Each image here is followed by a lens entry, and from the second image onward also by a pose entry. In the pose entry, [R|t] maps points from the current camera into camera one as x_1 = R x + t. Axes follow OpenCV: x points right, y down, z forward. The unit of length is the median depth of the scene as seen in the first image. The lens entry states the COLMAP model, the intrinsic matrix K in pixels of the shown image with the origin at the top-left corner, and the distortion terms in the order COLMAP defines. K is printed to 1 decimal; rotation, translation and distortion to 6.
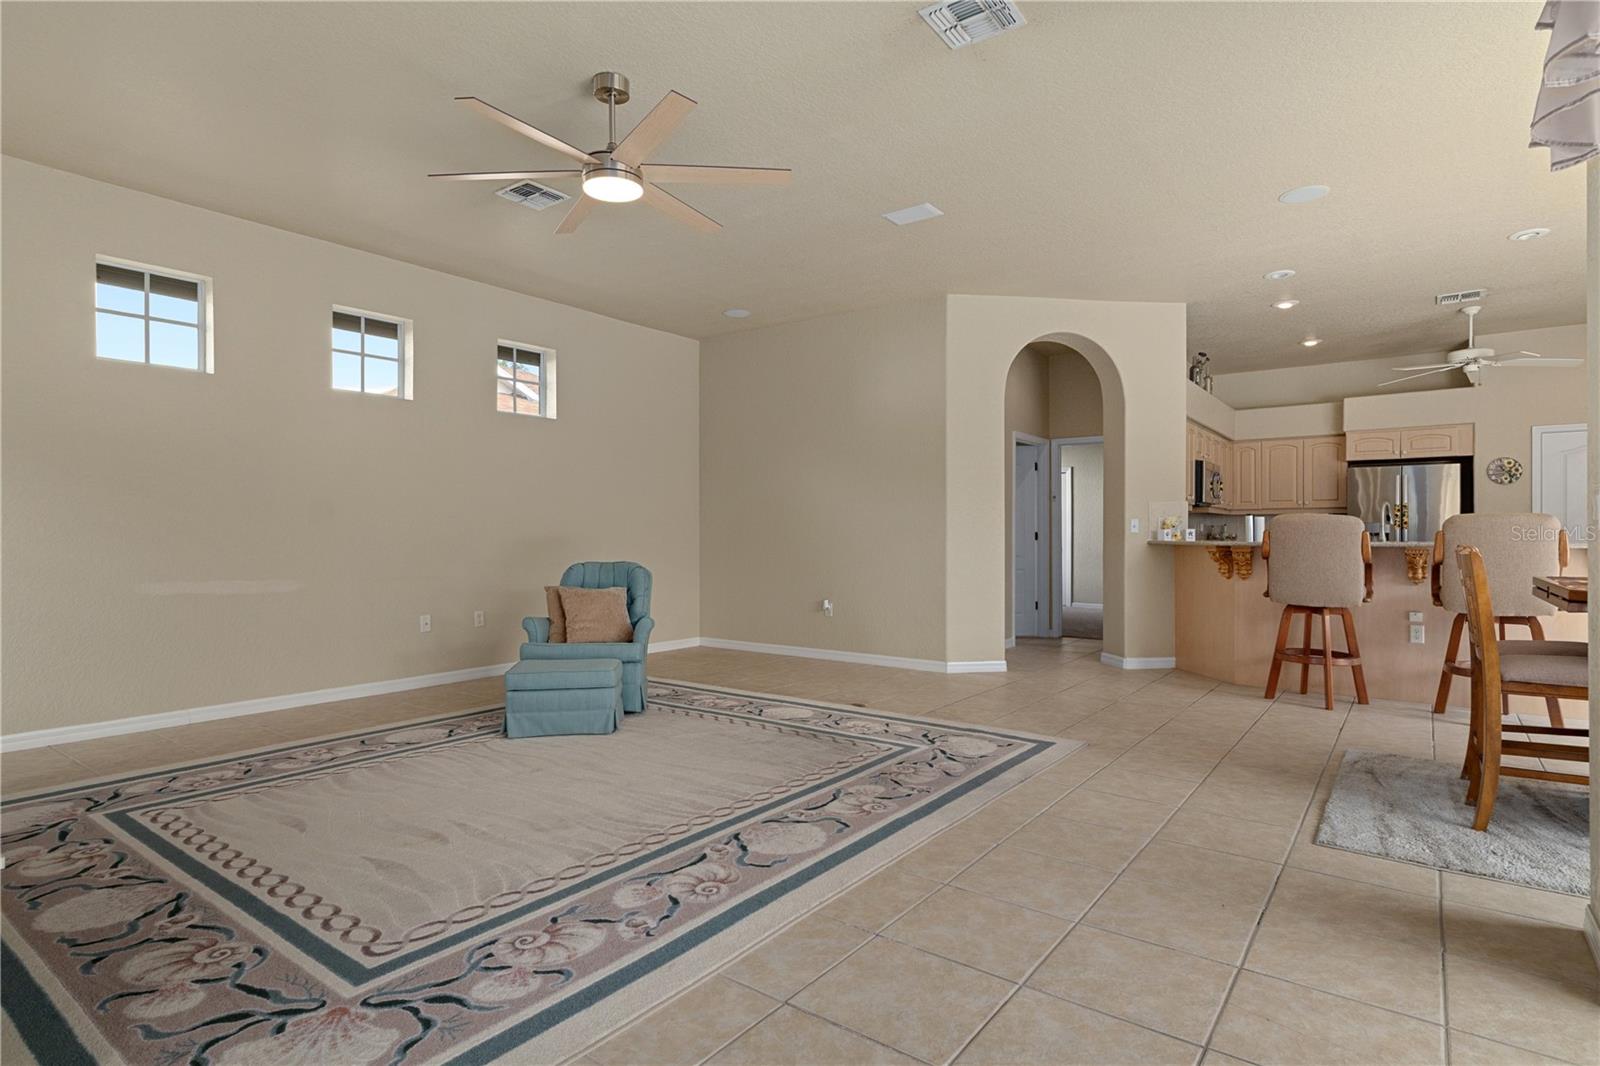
lens RADIAL K [[825.8, 0, 798.8], [0, 825.8, 530.2], [0, 0, 1]] dist [0.002540, 0.000021]
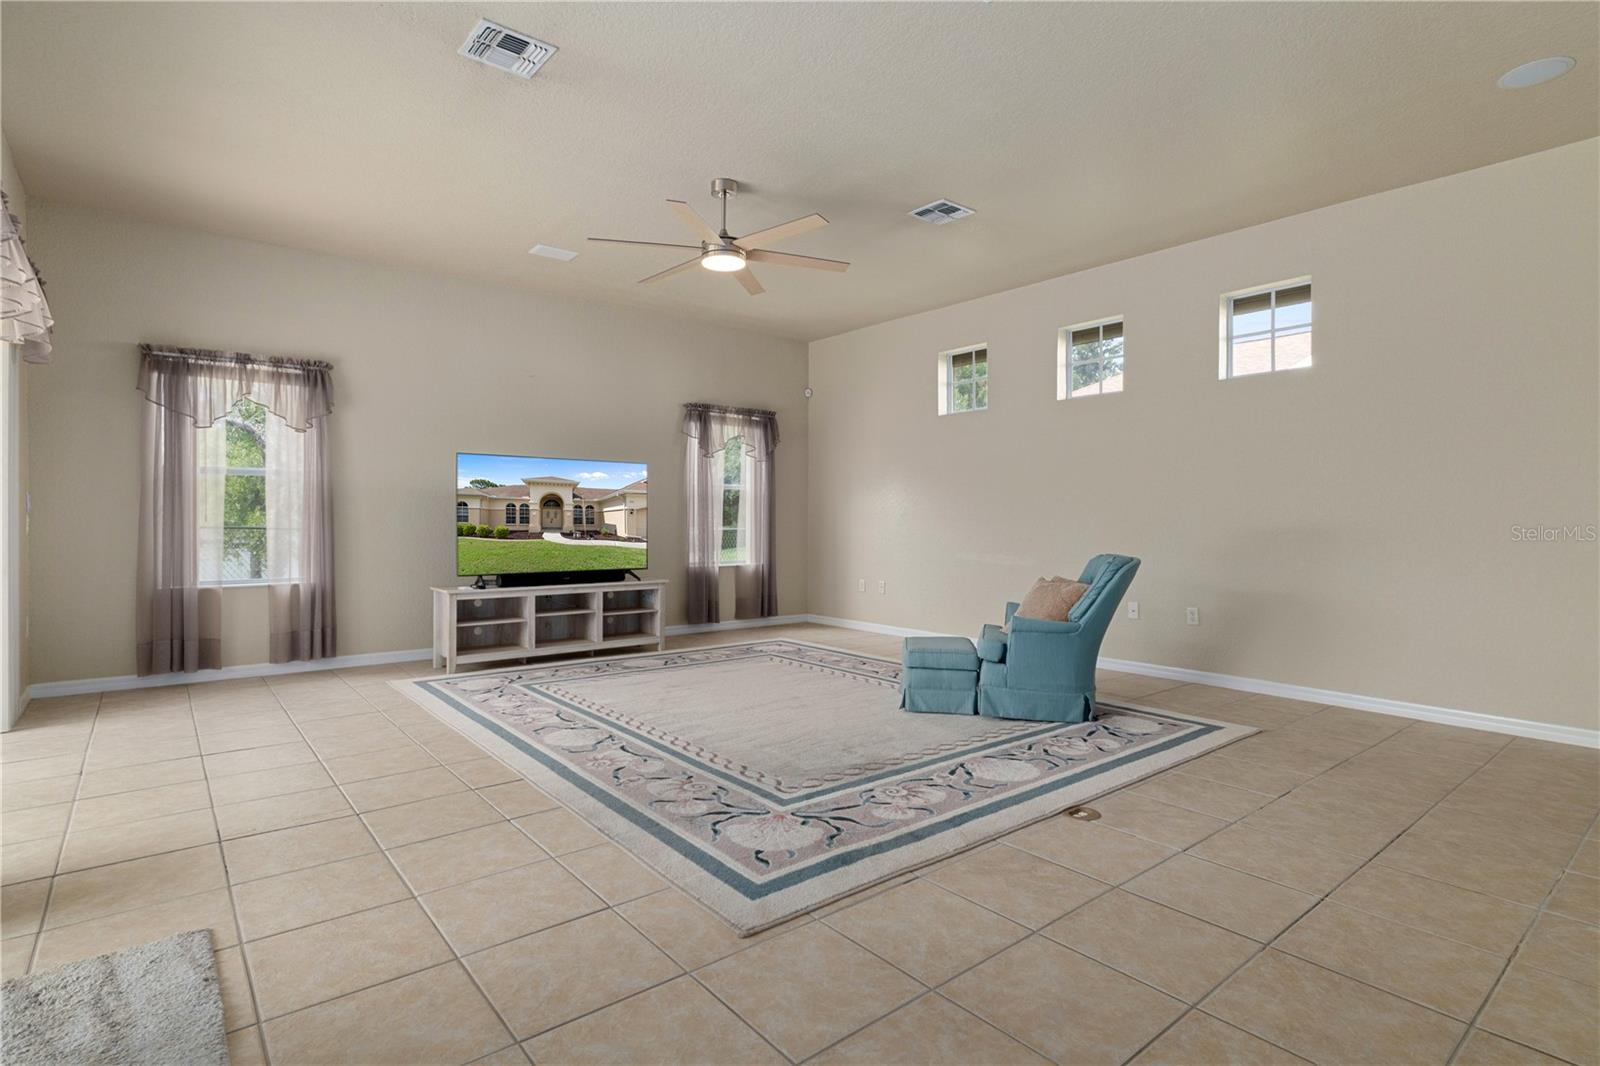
lens RADIAL K [[825.8, 0, 800.9], [0, 825.8, 529.3], [0, 0, 1]] dist [0.002540, 0.000021]
pose [[-0.254943, 0.007488, -0.966927, 0.921535], [-0.002541, 0.999961, 0.008414, 0.011442], [0.966953, 0.004602, -0.254914, 1.303120]]
